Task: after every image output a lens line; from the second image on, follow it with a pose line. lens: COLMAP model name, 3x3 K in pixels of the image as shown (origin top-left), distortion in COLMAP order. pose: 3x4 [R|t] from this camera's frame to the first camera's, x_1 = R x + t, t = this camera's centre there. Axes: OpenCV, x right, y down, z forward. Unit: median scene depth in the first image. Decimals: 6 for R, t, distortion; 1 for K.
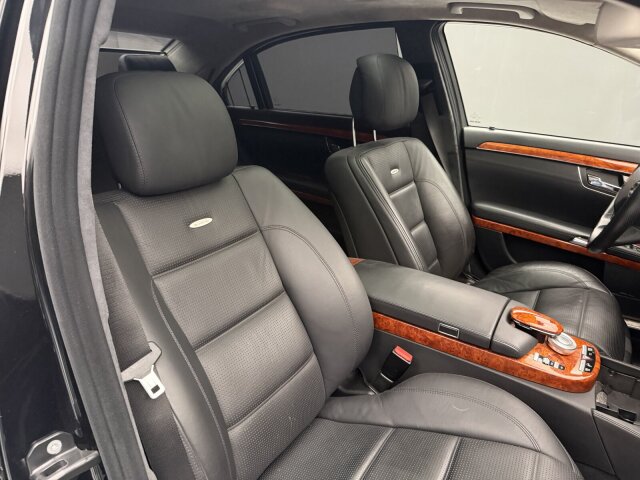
lens RADIAL K [[445.6, 0, 324.0], [0, 445.6, 243.9], [0, 0, 1]] dist [0.087616, -0.133594]
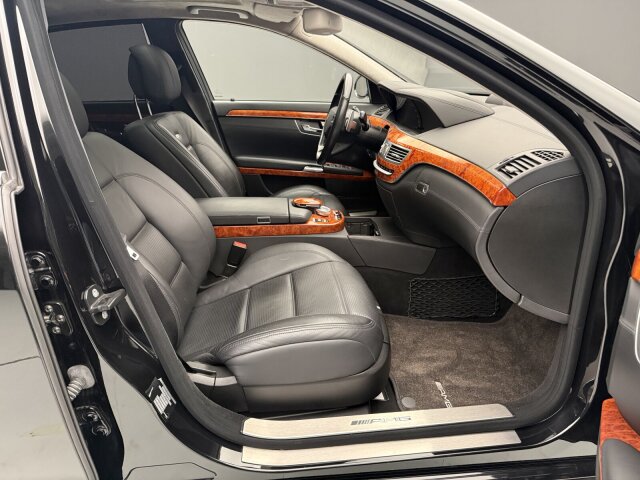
lens RADIAL K [[445.6, 0, 324.0], [0, 445.6, 243.9], [0, 0, 1]] dist [0.087616, -0.133594]
pose [[0.797641, -0.253987, 0.547047, -0.295990], [0.250945, 0.964529, 0.081920, 0.136977], [-0.548449, 0.071936, 0.833084, -0.281363]]
